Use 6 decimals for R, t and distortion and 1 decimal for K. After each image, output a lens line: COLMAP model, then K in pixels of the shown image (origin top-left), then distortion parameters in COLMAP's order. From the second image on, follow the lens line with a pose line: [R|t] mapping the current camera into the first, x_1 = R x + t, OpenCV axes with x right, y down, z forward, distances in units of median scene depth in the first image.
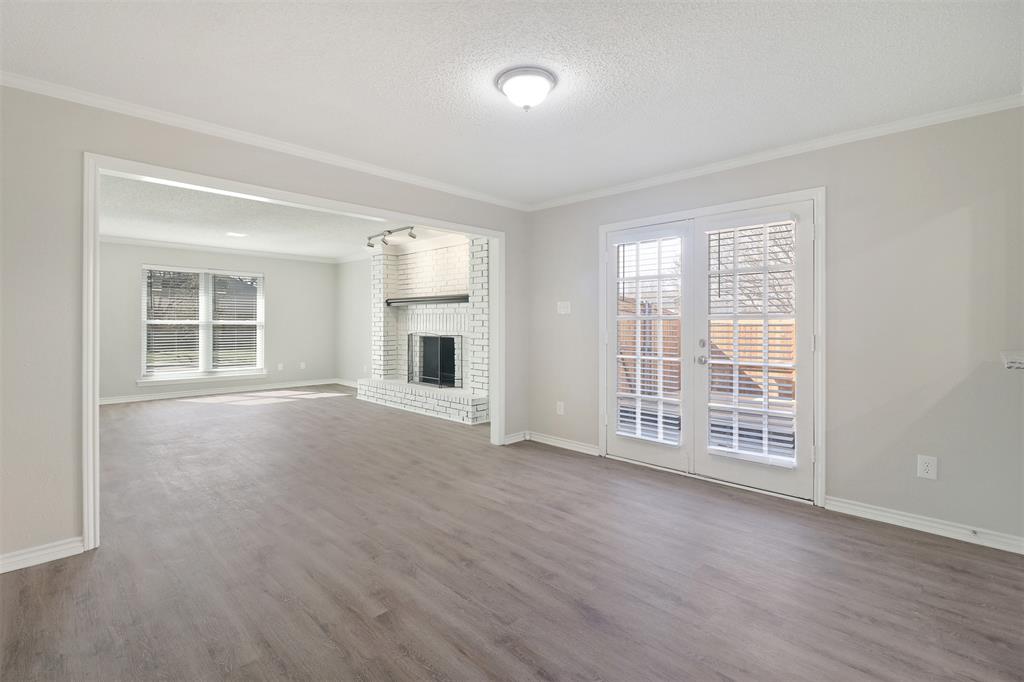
lens RADIAL K [[493.4, 0, 505.6], [0, 493.4, 319.1], [0, 0, 1]] dist [0.003067, -0.007051]
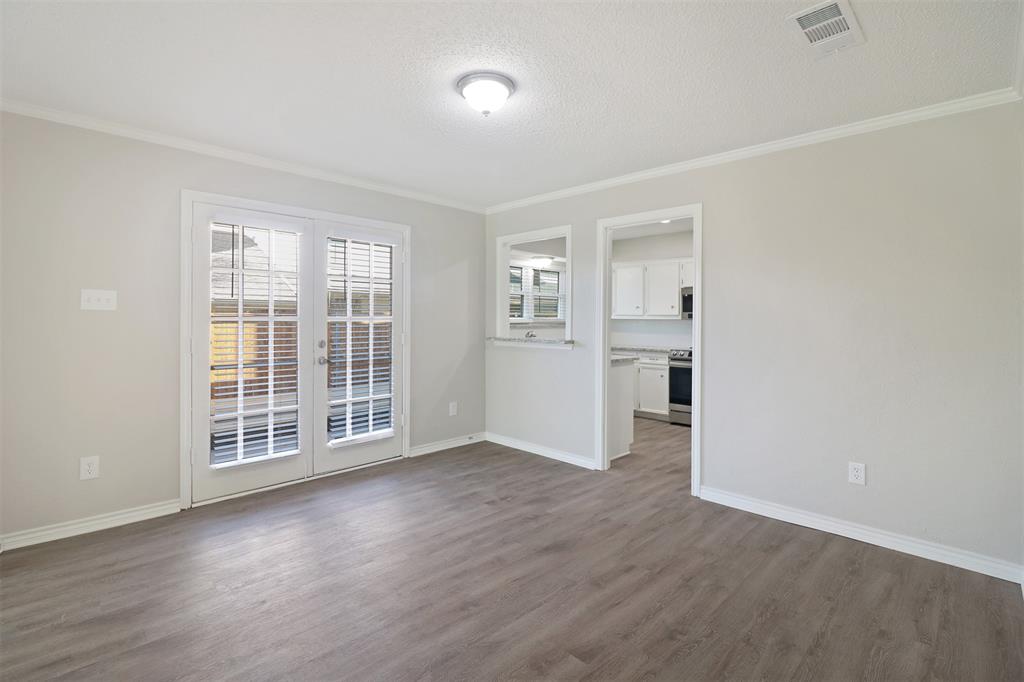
lens RADIAL K [[484.1, 0, 515.0], [0, 484.1, 321.3], [0, 0, 1]] dist [-0.001043, -0.007641]
pose [[-0.028635, 0.002098, 0.999588, -0.375522], [-0.009076, 0.999956, -0.002359, 0.000518], [-0.999549, -0.009140, -0.028615, 0.388405]]
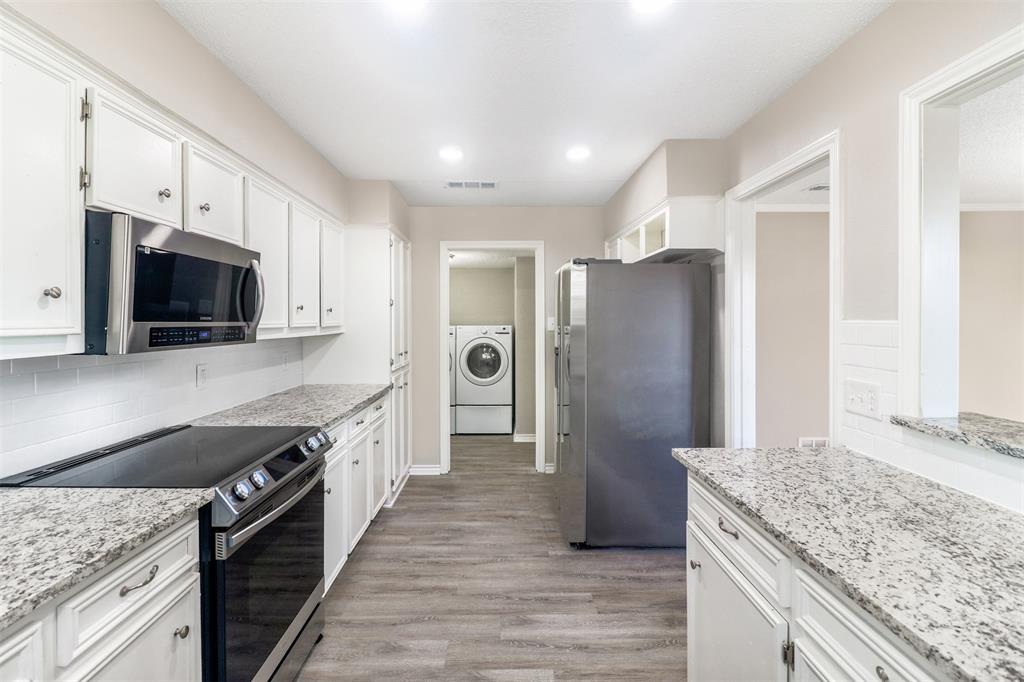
lens RADIAL K [[474.9, 0, 502.5], [0, 474.9, 316.9], [0, 0, 1]] dist [0.006966, -0.005957]
pose [[-0.692041, -0.001188, -0.721858, 0.661769], [0.003378, 0.999982, -0.004884, -0.024469], [0.721851, -0.005818, -0.692024, 0.294399]]
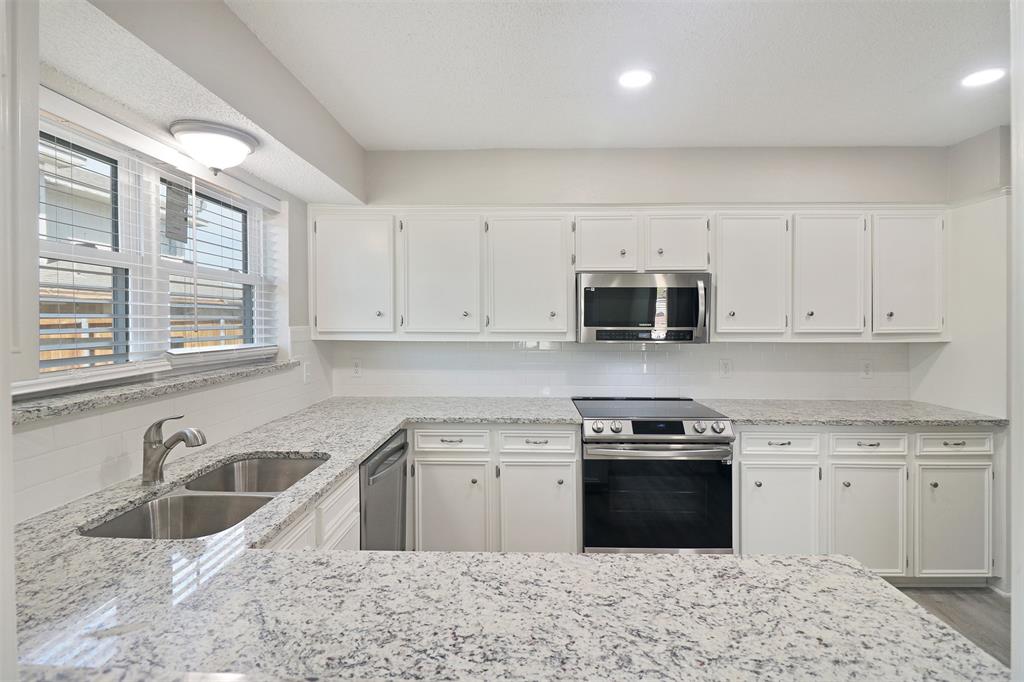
lens RADIAL K [[484.1, 0, 515.0], [0, 484.1, 321.3], [0, 0, 1]] dist [-0.001043, -0.007641]
pose [[-0.691694, 0.005768, 0.722168, 0.340452], [0.002183, 0.999980, -0.005896, -0.026351], [-0.722187, -0.002502, -0.691693, 0.369634]]
